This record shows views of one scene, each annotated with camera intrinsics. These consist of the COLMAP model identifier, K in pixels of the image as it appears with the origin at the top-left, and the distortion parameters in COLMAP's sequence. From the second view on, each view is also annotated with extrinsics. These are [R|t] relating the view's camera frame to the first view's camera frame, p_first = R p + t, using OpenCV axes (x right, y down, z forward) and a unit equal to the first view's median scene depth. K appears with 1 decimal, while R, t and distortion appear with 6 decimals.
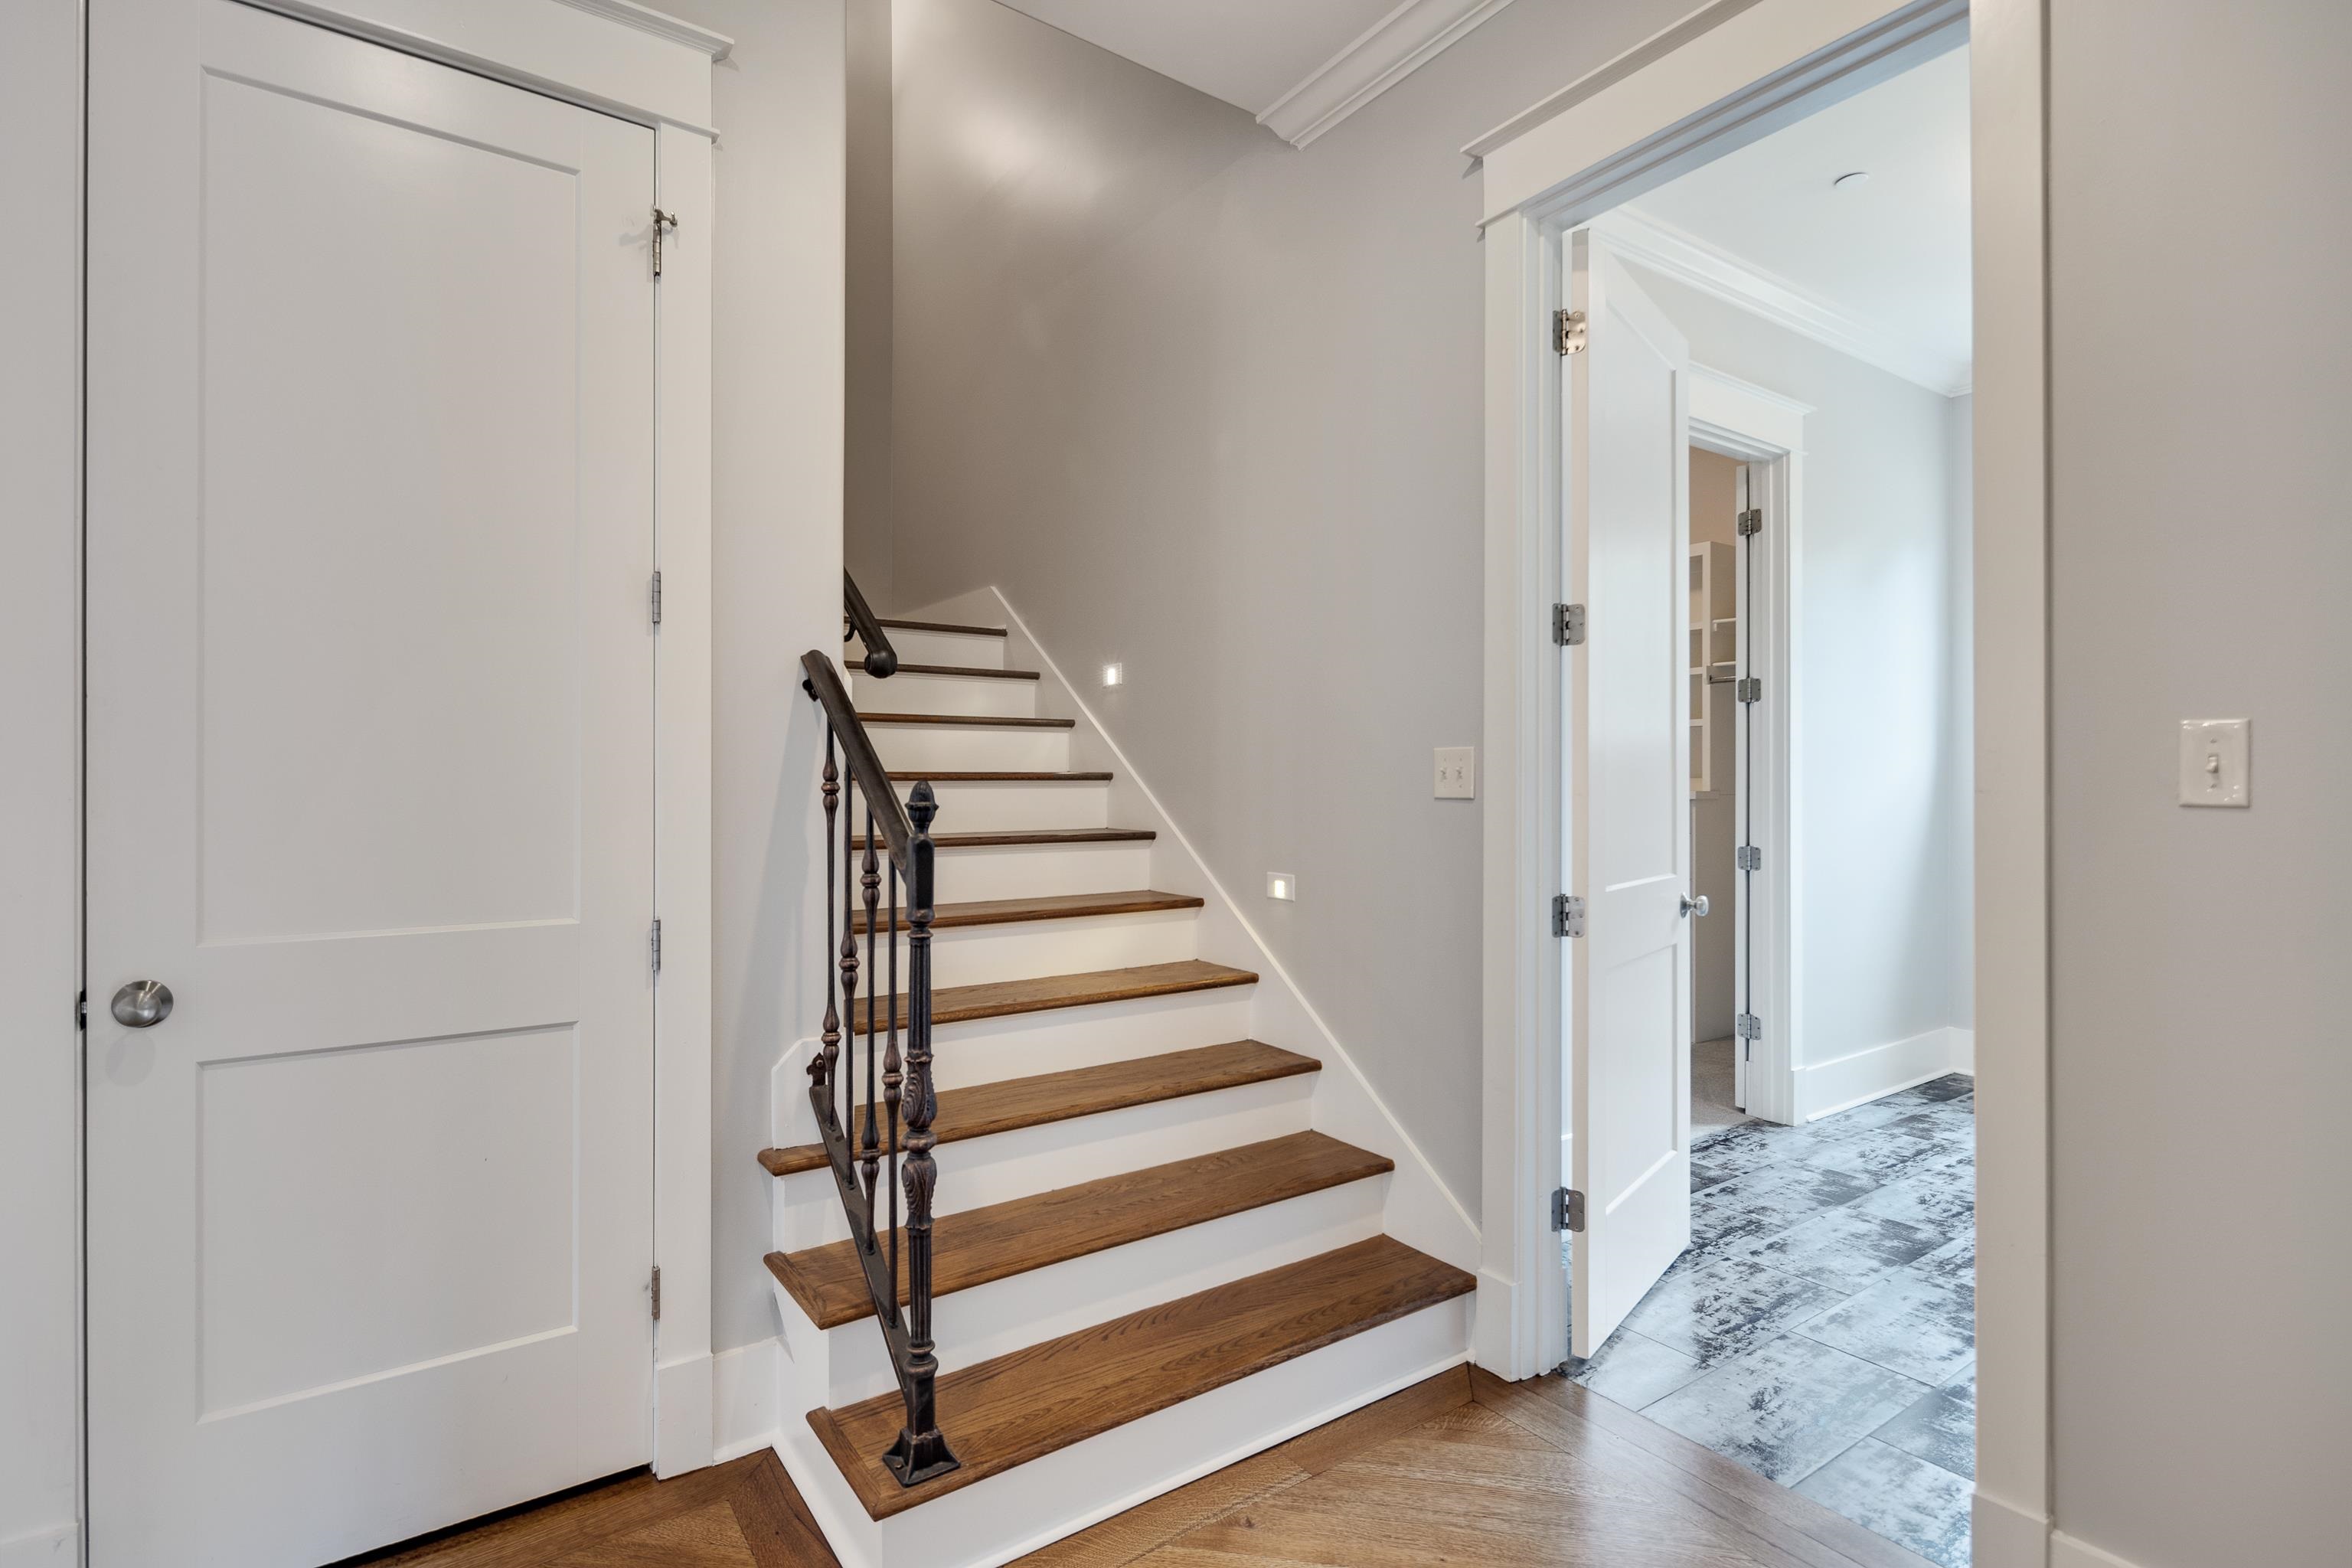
lens RADIAL K [[1138.6, 0, 1166.0], [0, 1138.6, 784.0], [0, 0, 1]] dist [0.004024, -0.004235]
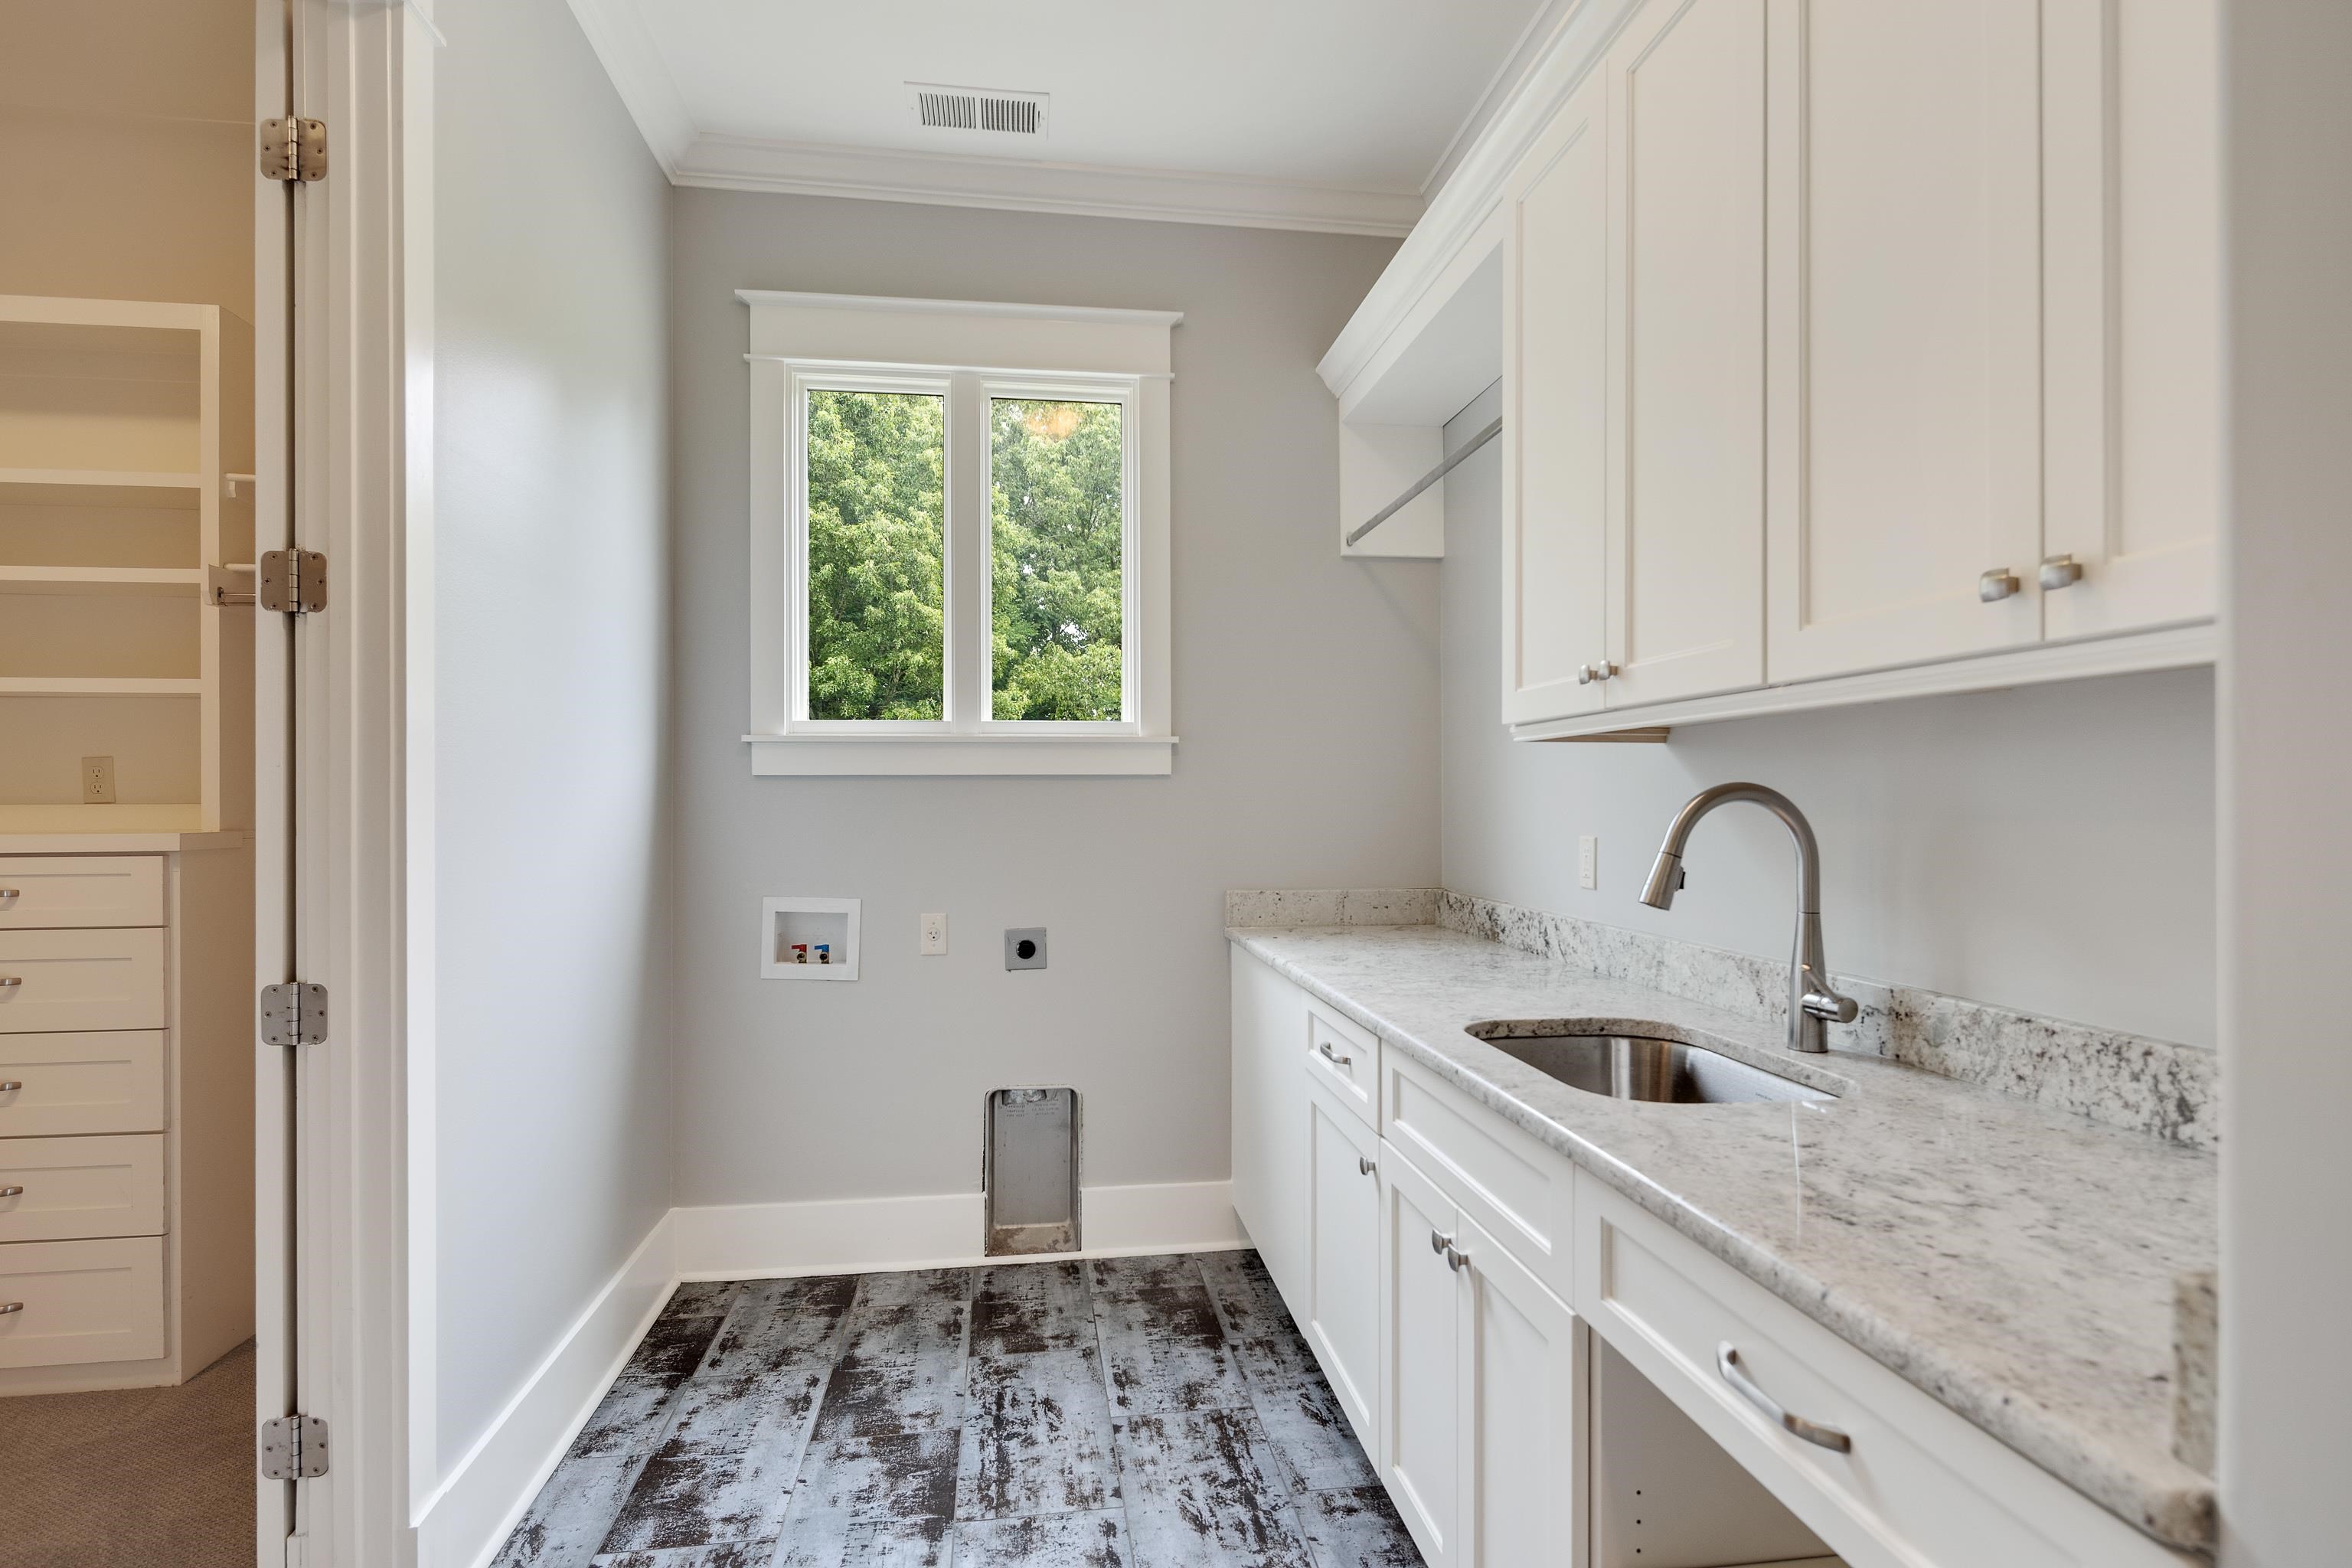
lens RADIAL K [[1138.6, 0, 1161.9], [0, 1138.6, 794.9], [0, 0, 1]] dist [0.004024, -0.004235]
pose [[0.452641, 0.001695, 0.891691, 0.299655], [0.005009, 0.999978, -0.004443, -0.006367], [-0.891679, 0.006478, 0.452622, 0.561095]]
